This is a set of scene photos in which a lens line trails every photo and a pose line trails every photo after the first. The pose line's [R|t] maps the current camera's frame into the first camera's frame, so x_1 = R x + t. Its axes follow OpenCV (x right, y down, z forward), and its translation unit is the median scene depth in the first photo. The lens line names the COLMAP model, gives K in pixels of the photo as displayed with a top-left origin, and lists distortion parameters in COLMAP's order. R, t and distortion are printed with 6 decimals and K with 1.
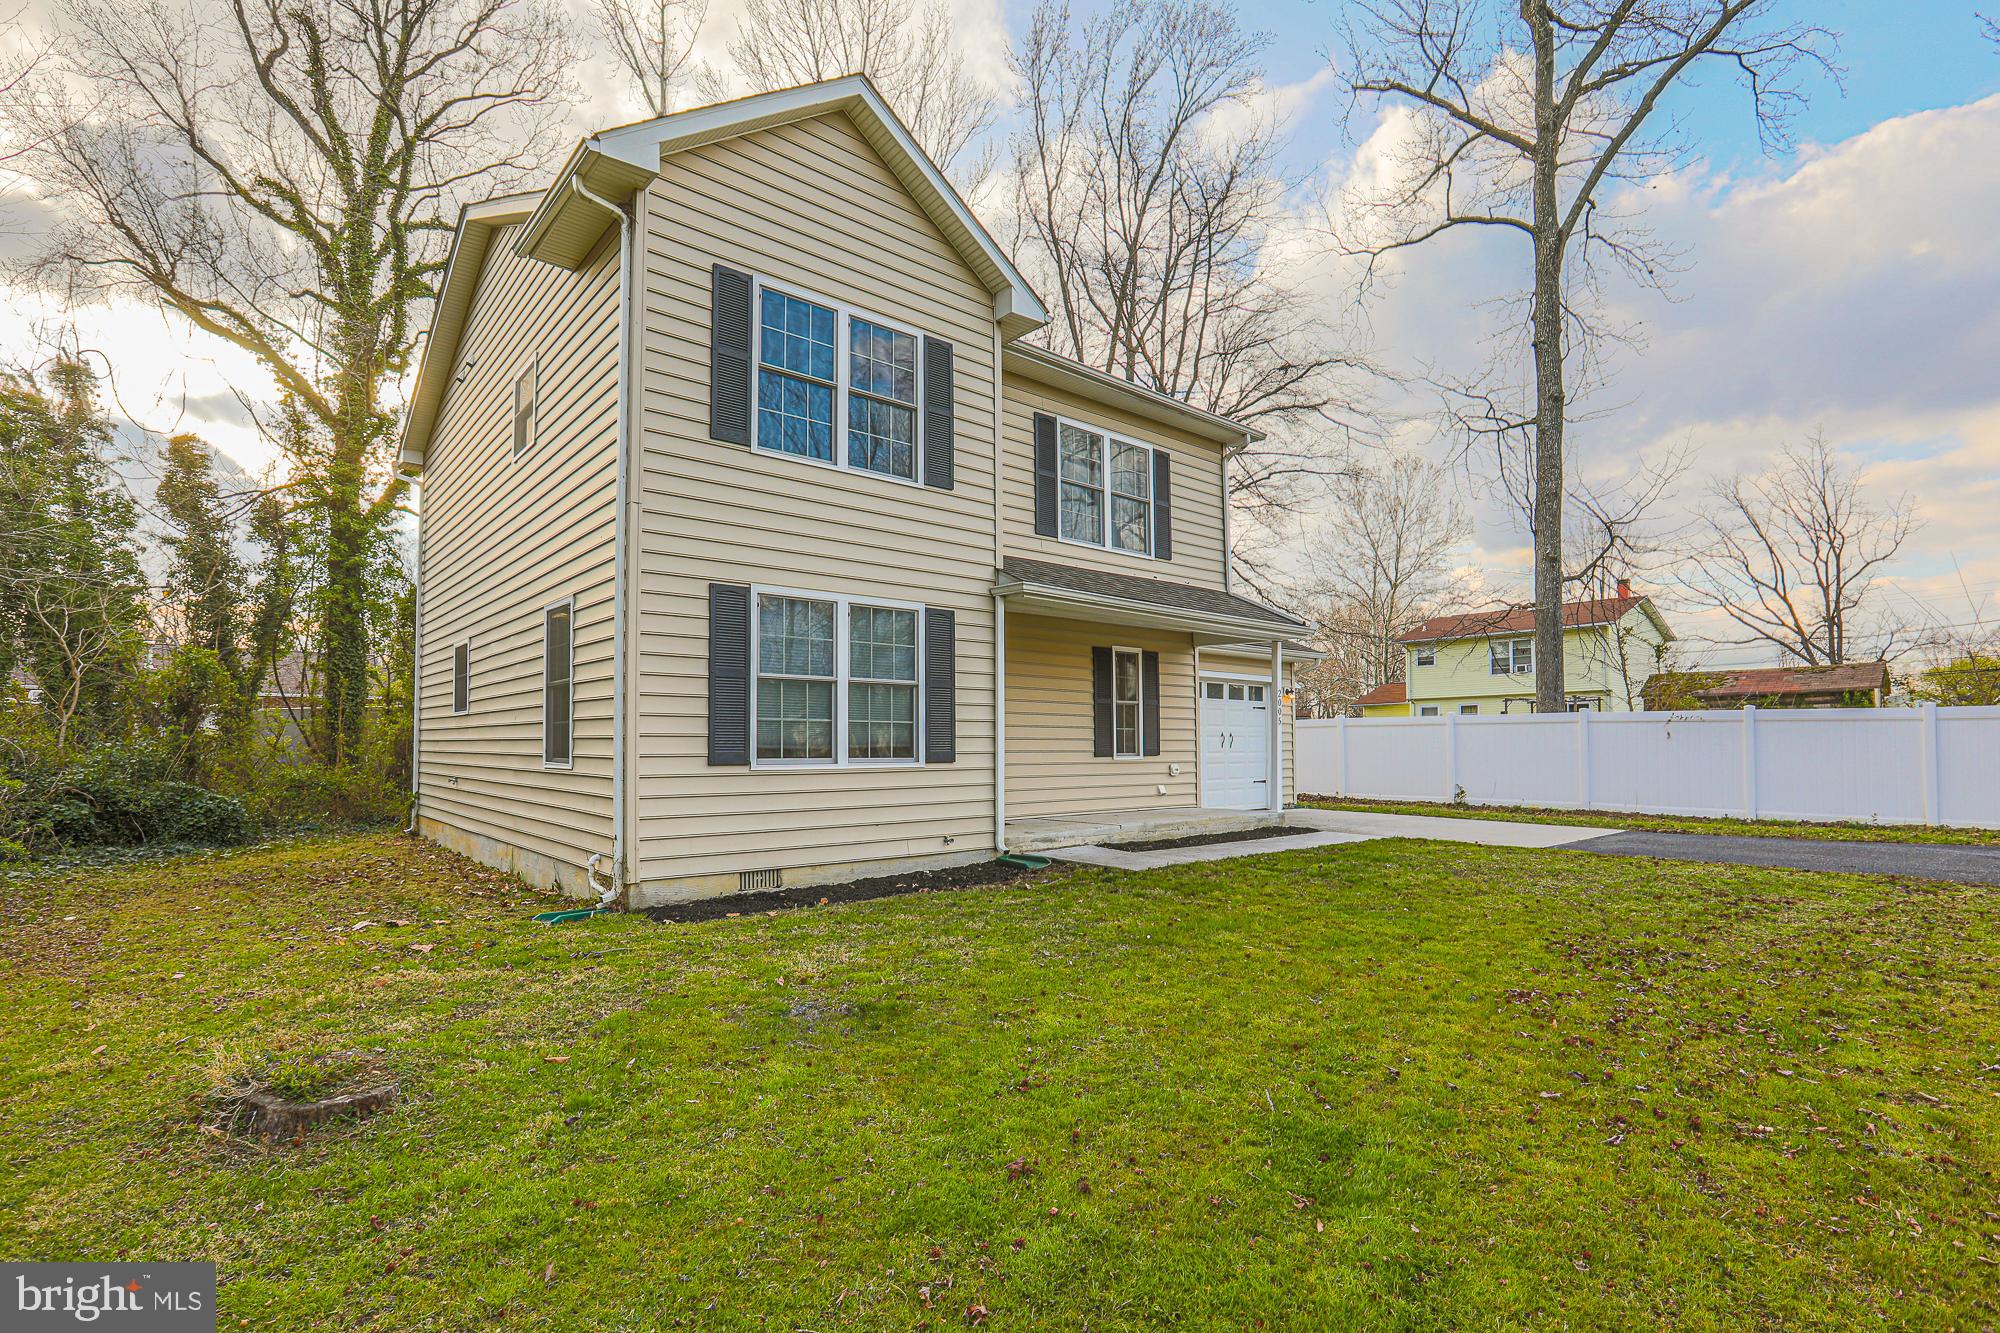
lens RADIAL K [[971.2, 0, 999.2], [0, 971.2, 710.7], [0, 0, 1]] dist [-0.059315, 0.037746]
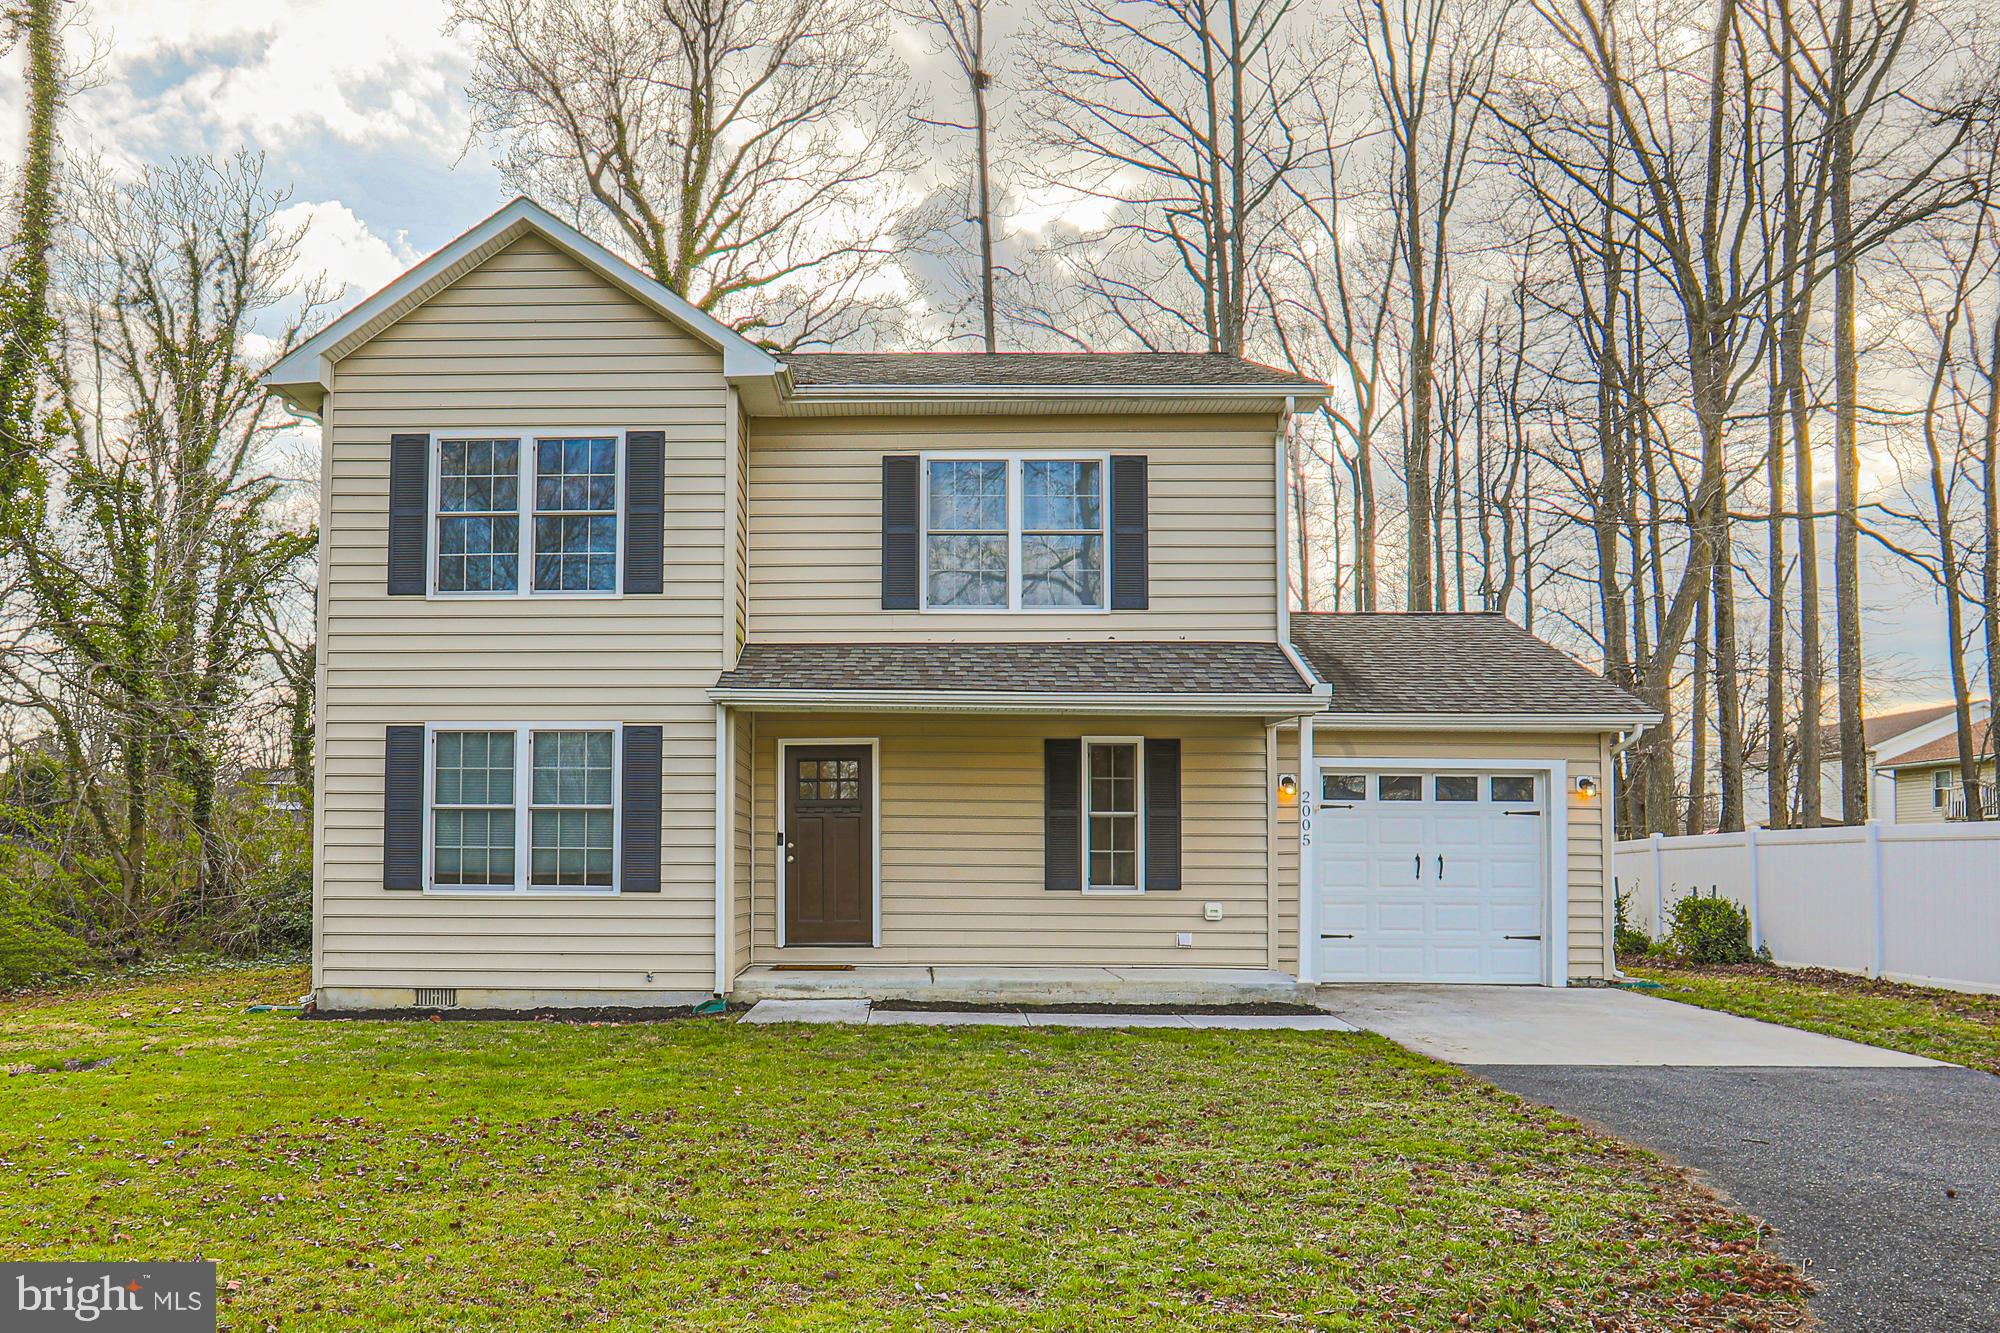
lens RADIAL K [[1500.6, 0, 849.8], [0, 1500.6, 812.3], [0, 0, 1]] dist [-0.053081, 0.003001]
pose [[0.720196, -0.018264, -0.693530, 0.862716], [0.018892, 0.999799, -0.006710, -0.007192], [0.693514, -0.008270, 0.720396, 0.086818]]
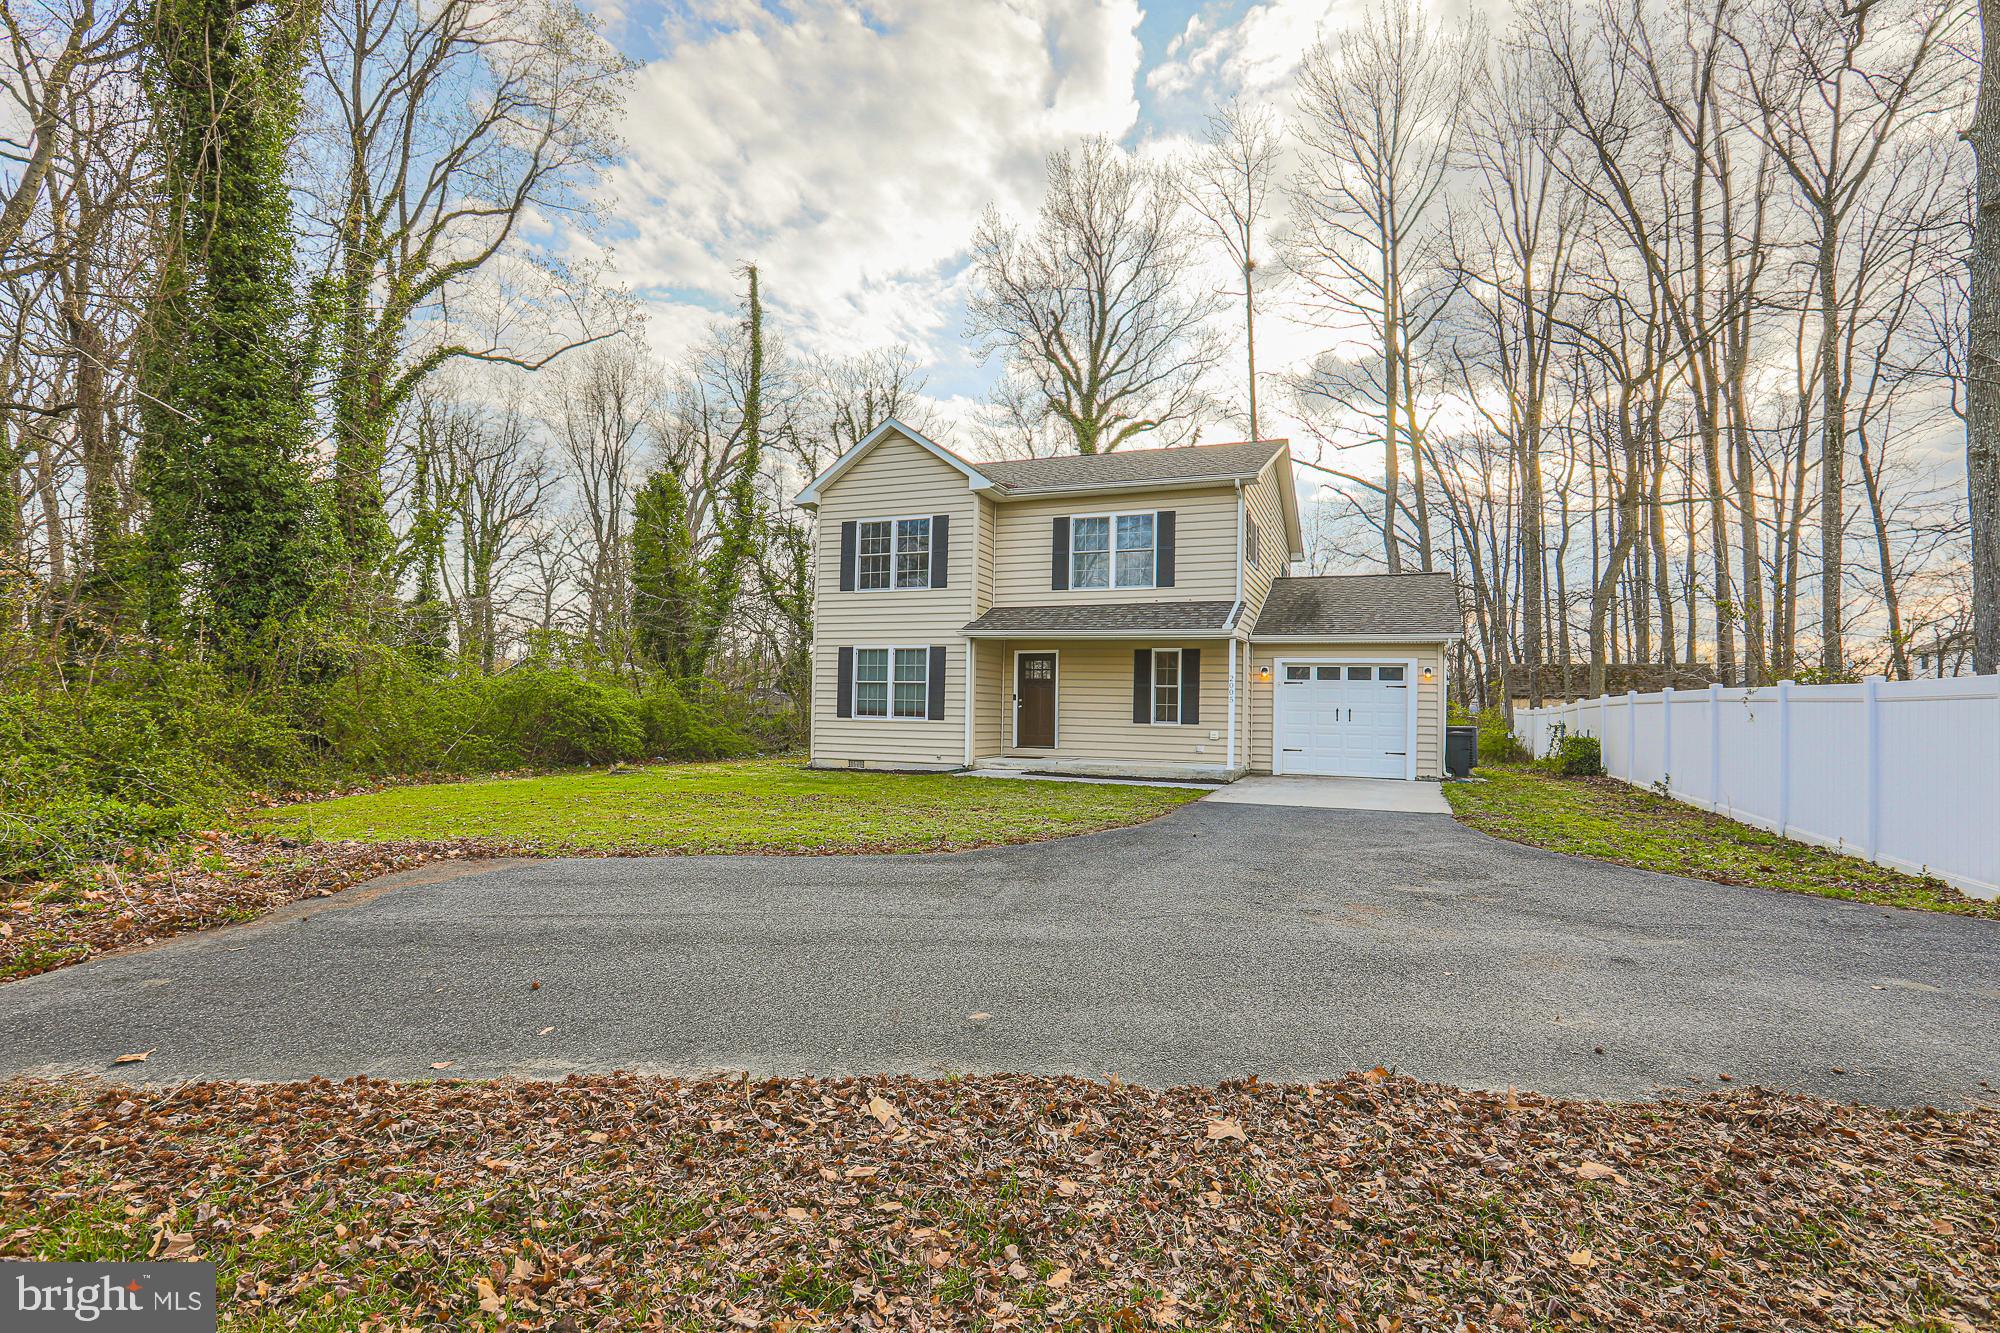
lens RADIAL K [[939.9, 0, 1008.6], [0, 939.9, 681.4], [0, 0, 1]] dist [-0.050285, 0.033221]
pose [[0.441037, -0.015734, -0.897351, 1.469065], [0.012440, 0.999857, -0.011417, -0.003421], [0.897403, -0.006128, 0.441169, 0.196382]]
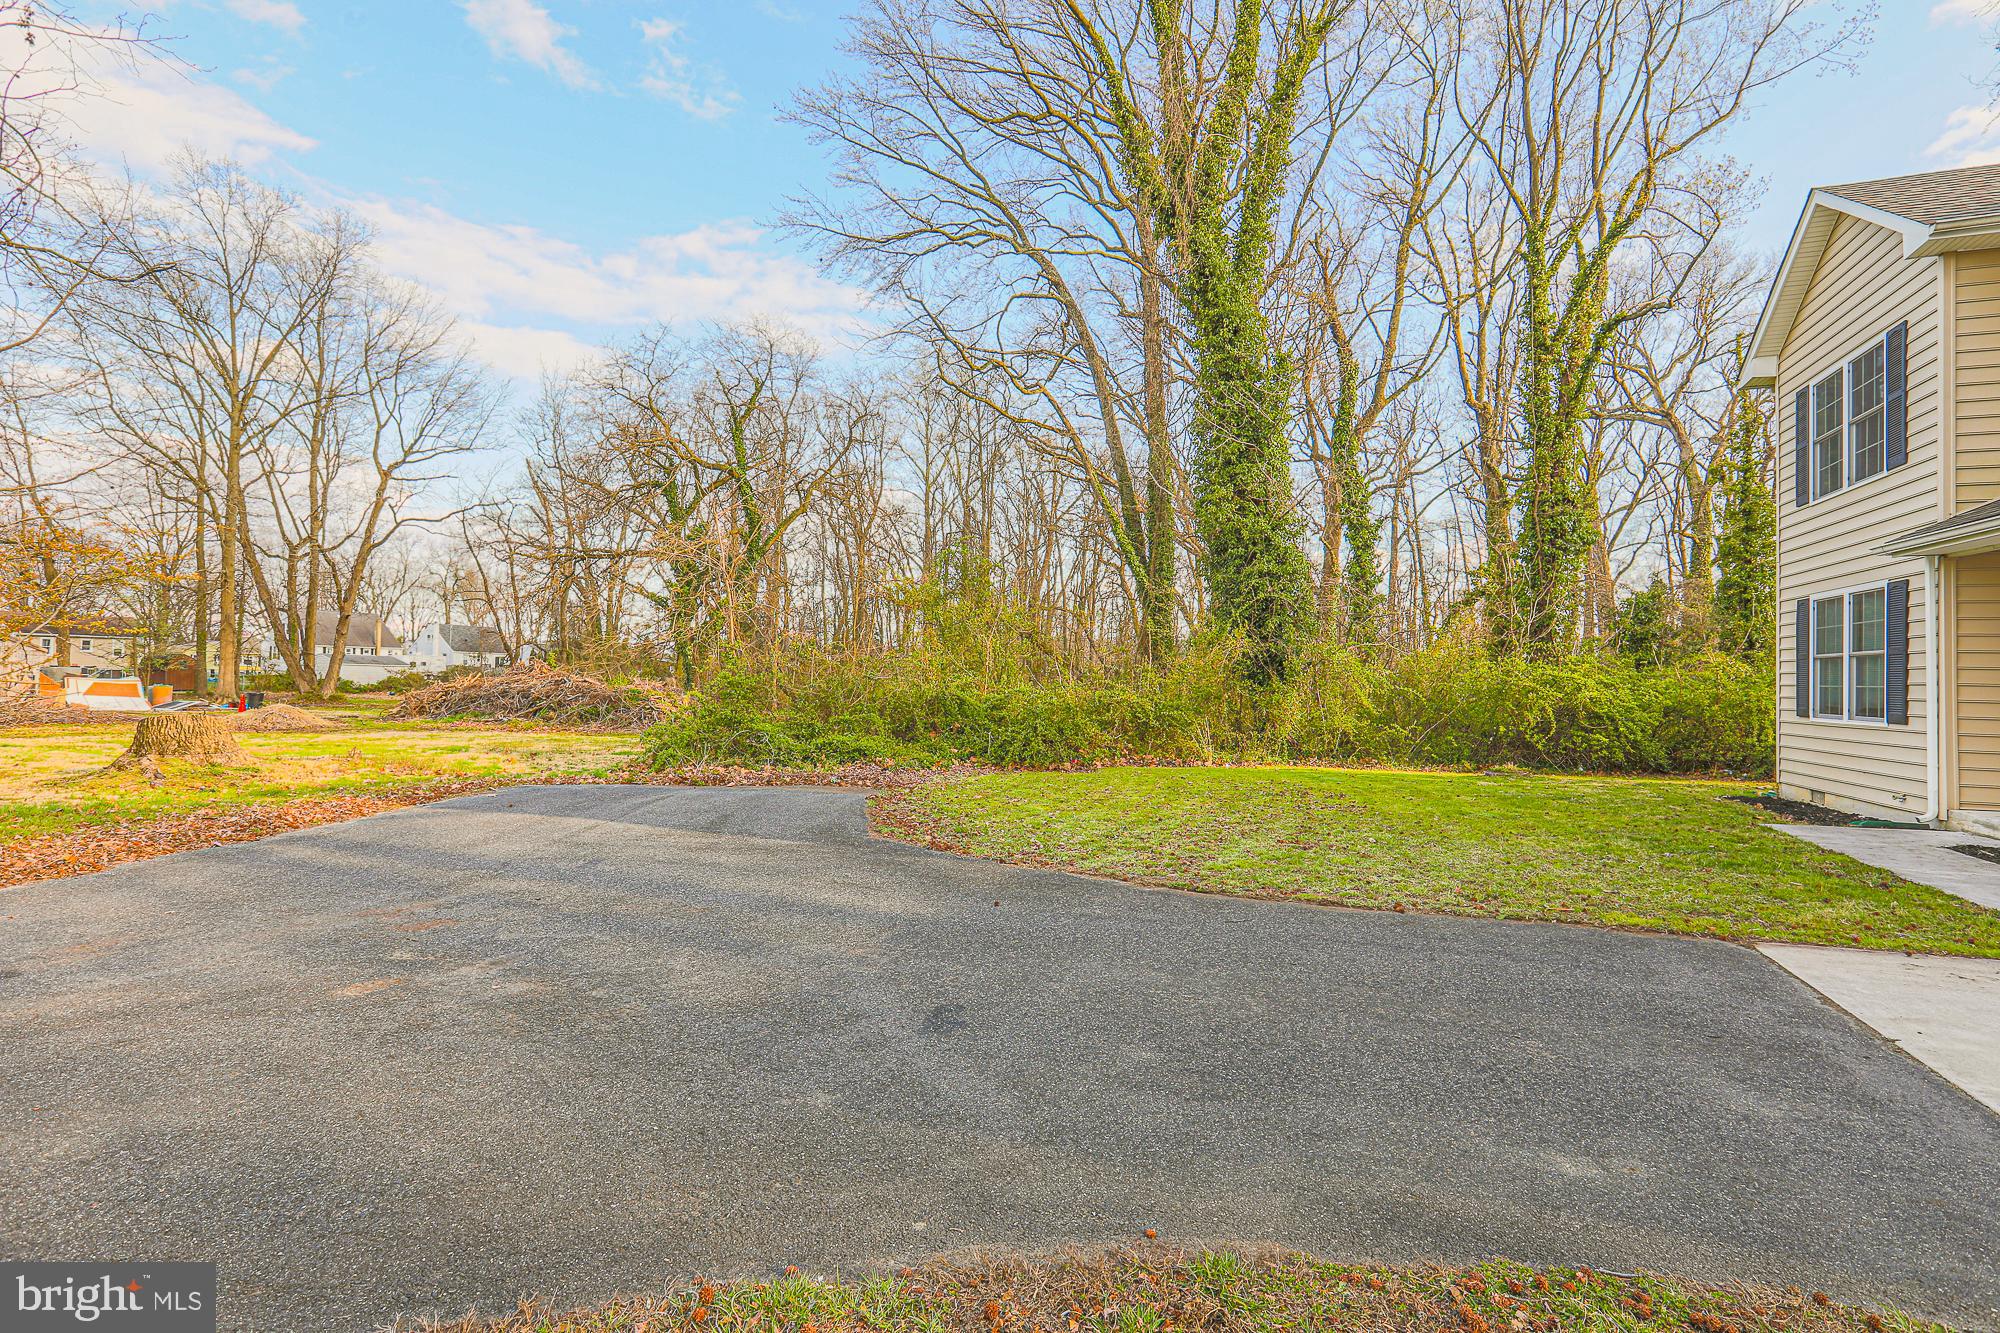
lens RADIAL K [[933.1, 0, 1007.1], [0, 933.1, 660.5], [0, 0, 1]] dist [-0.061831, 0.031581]
pose [[-0.881940, -0.023344, -0.470783, 1.028902], [0.001134, 0.998665, -0.051645, 0.026801], [0.471360, -0.046082, -0.880736, 1.138041]]
